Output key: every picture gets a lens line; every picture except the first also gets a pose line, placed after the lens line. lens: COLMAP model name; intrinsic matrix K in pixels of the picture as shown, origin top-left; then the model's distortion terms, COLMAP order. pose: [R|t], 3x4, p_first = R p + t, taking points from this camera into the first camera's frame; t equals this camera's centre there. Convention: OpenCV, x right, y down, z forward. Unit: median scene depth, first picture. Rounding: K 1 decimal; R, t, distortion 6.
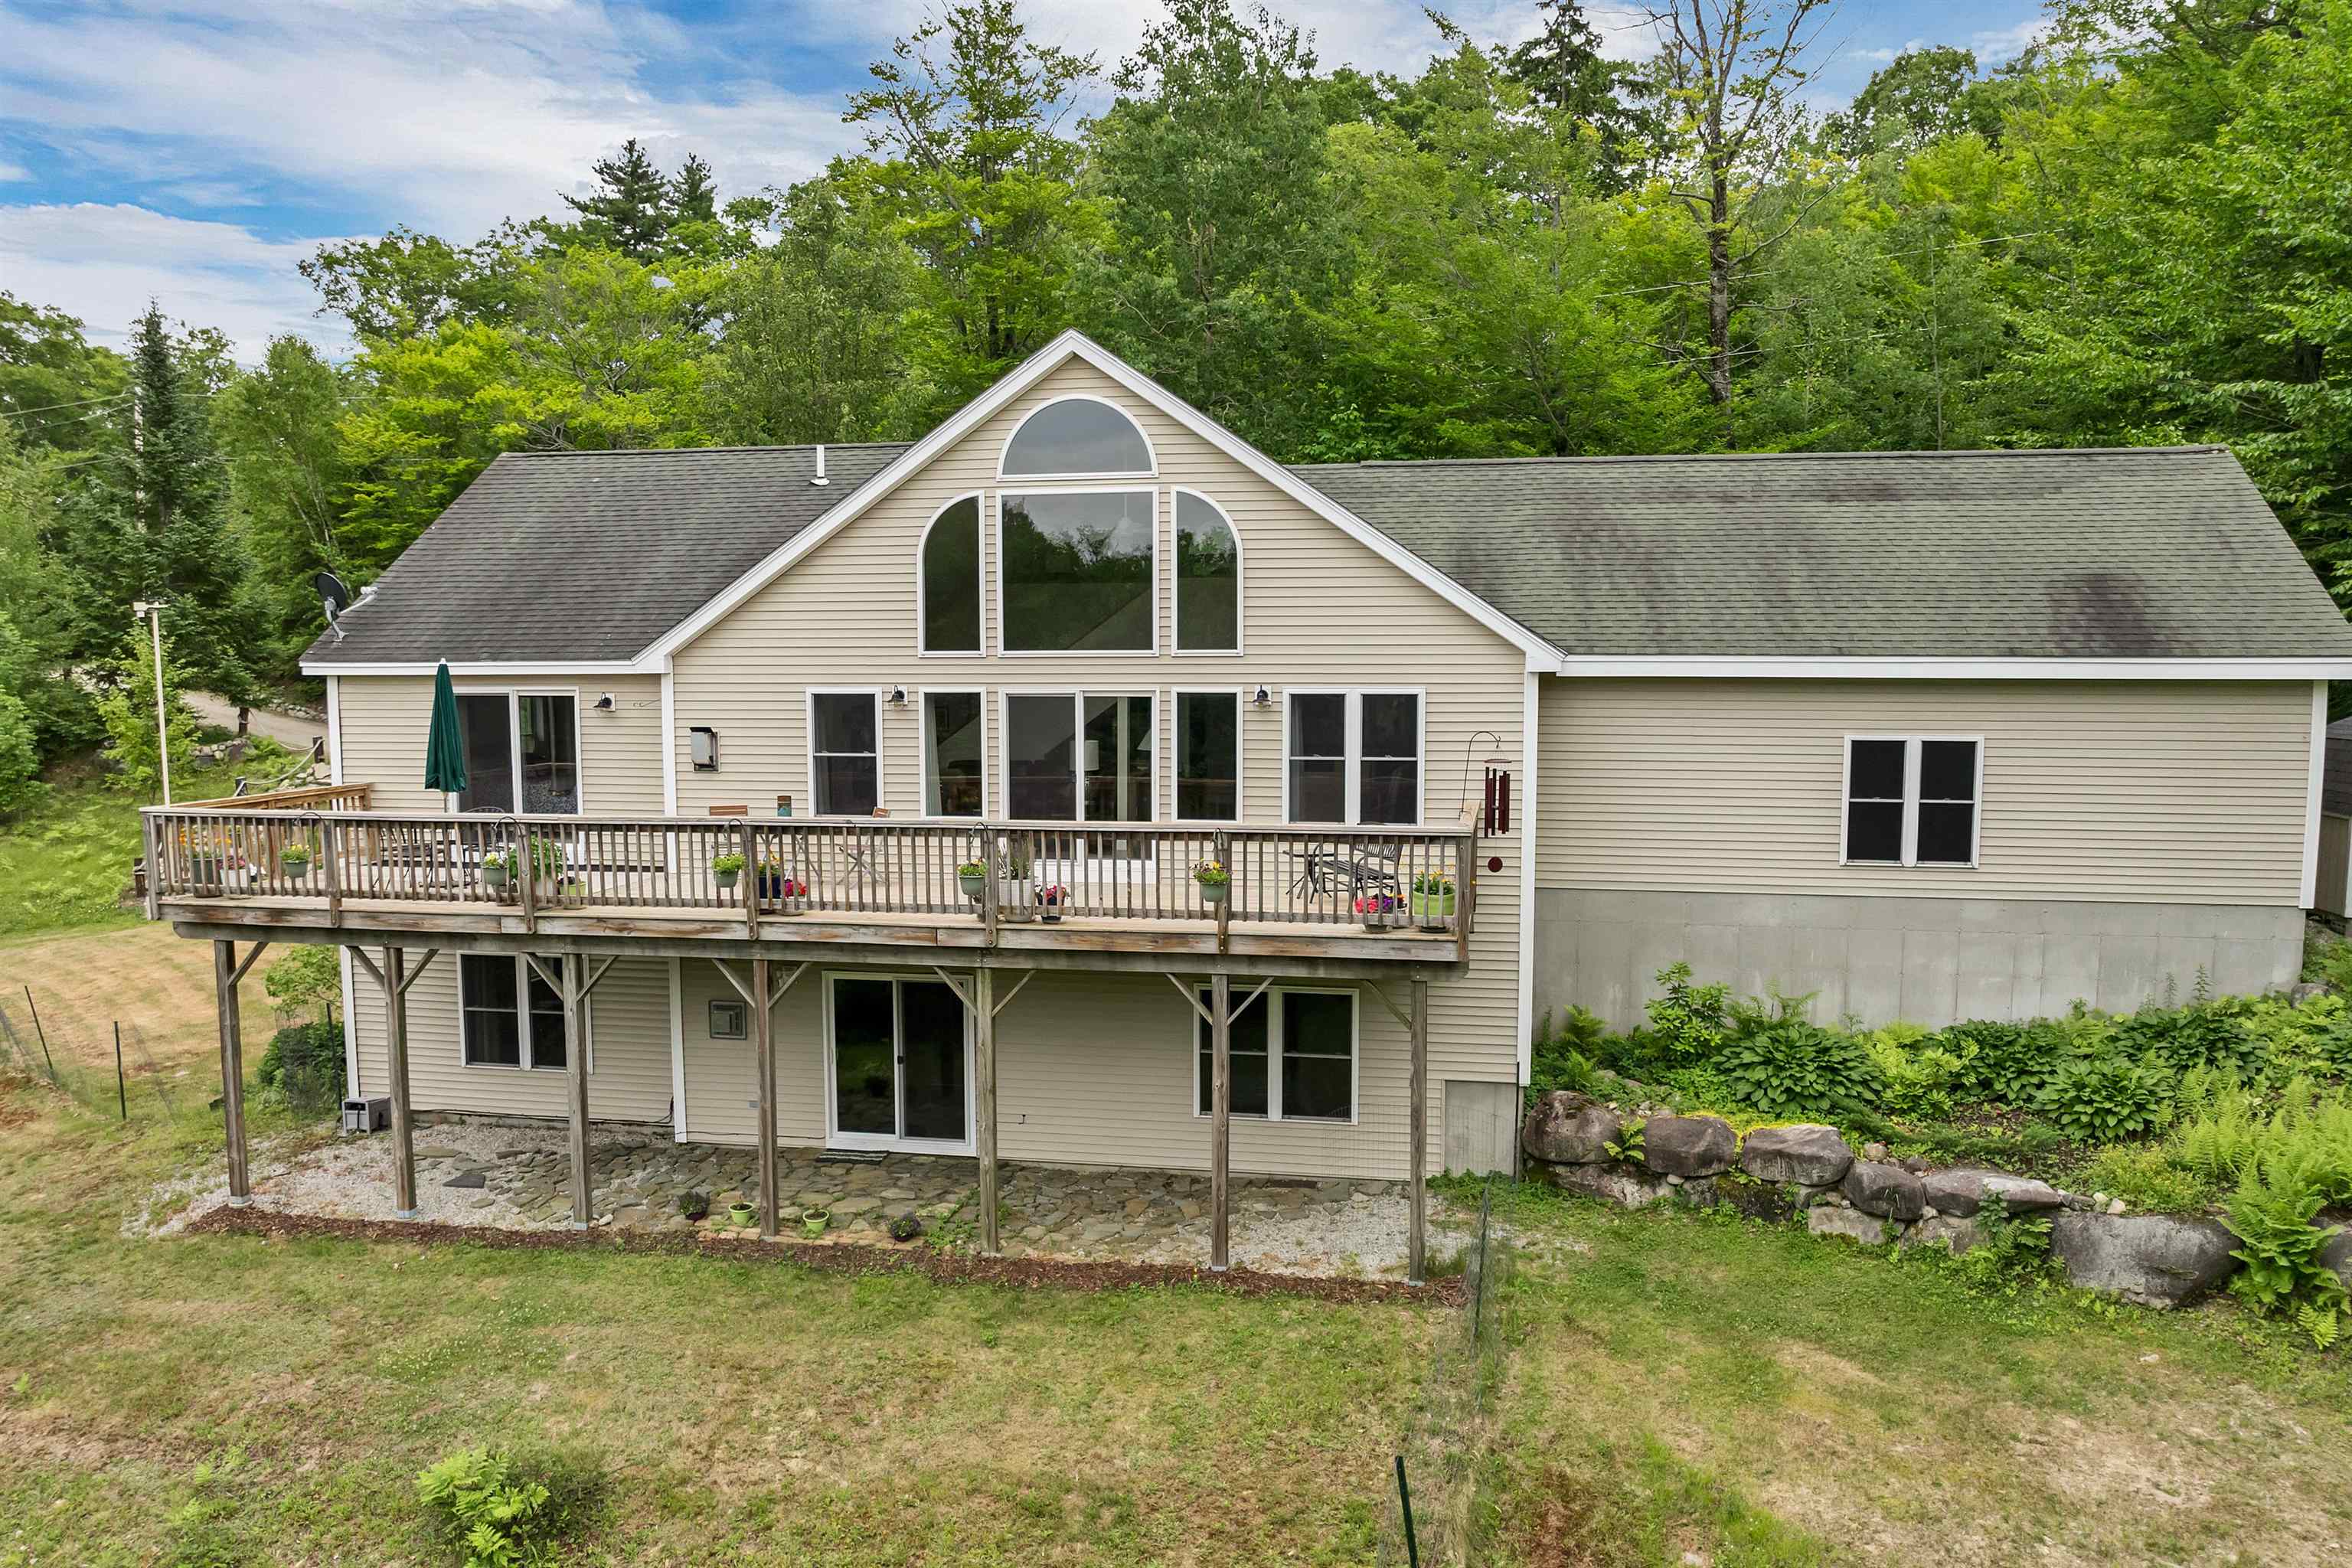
lens RADIAL K [[1668.7, 0, 1186.9], [0, 1668.7, 836.4], [0, 0, 1]] dist [-0.035399, 0.005334]
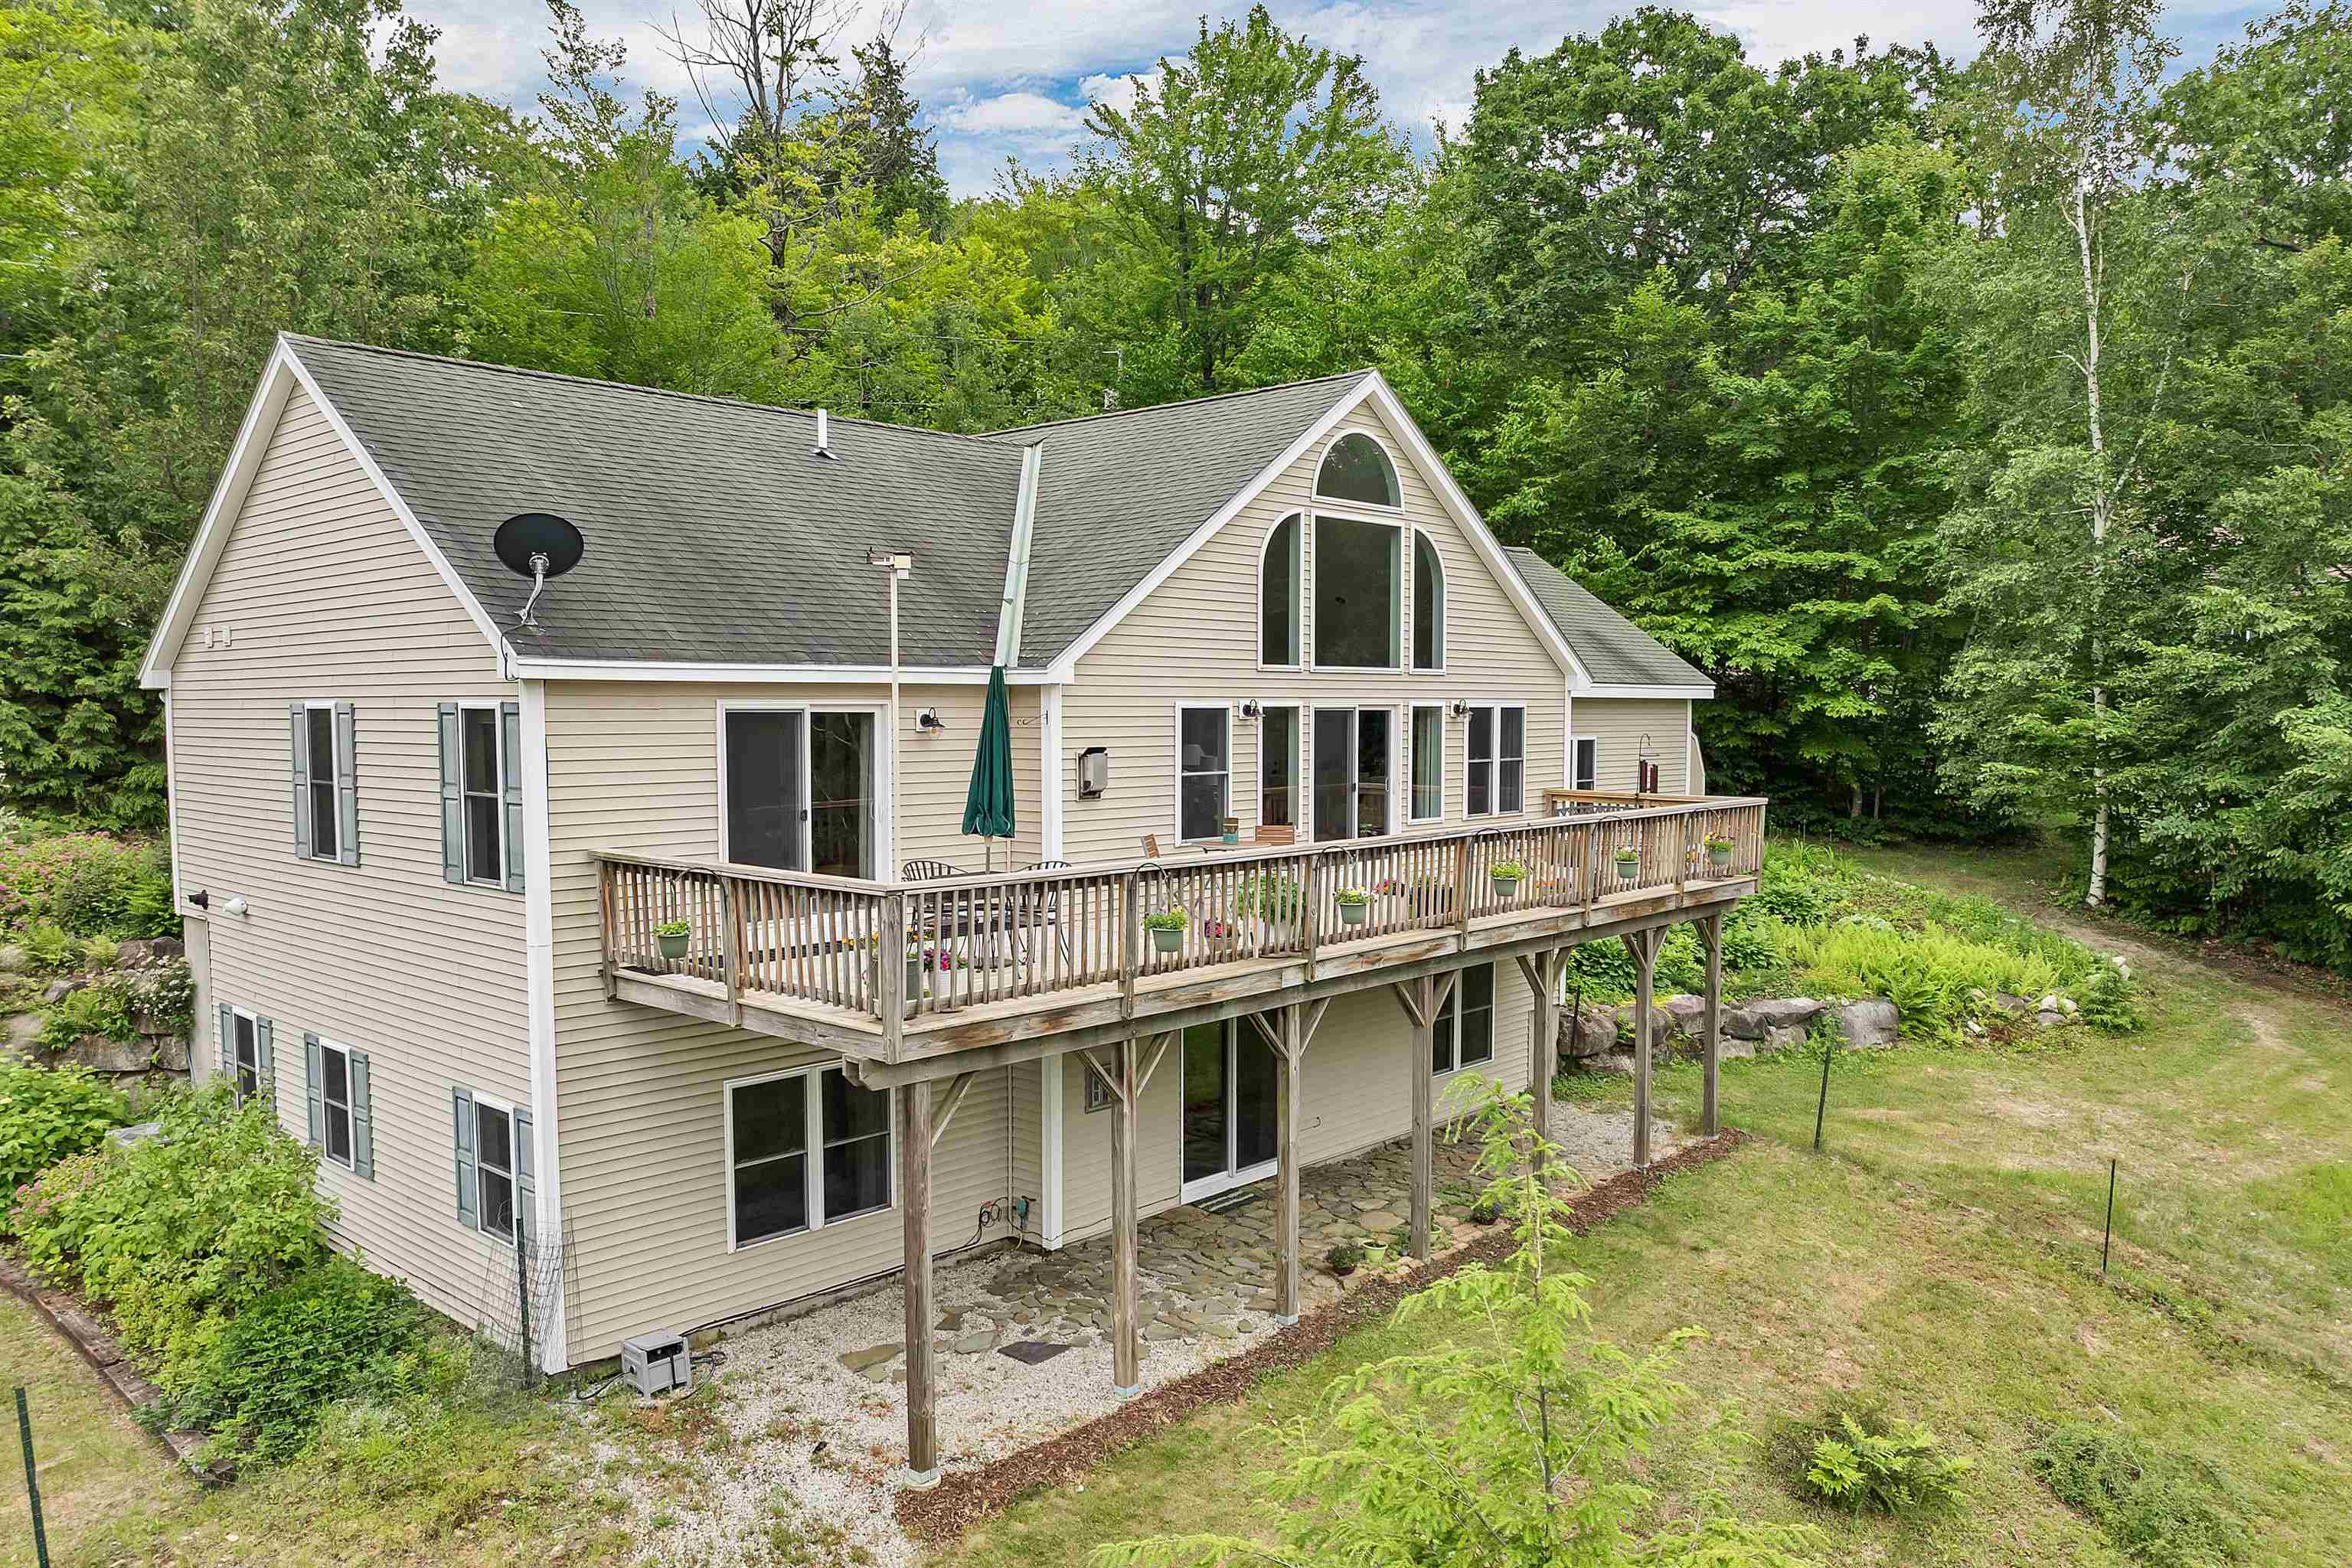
lens RADIAL K [[1668.7, 0, 1186.9], [0, 1668.7, 836.4], [0, 0, 1]] dist [-0.035399, 0.005334]
pose [[0.529245, -0.065748, 0.845918, -1.025659], [0.083008, 0.996223, 0.025497, -0.039383], [-0.844399, 0.056723, 0.532703, 0.524882]]
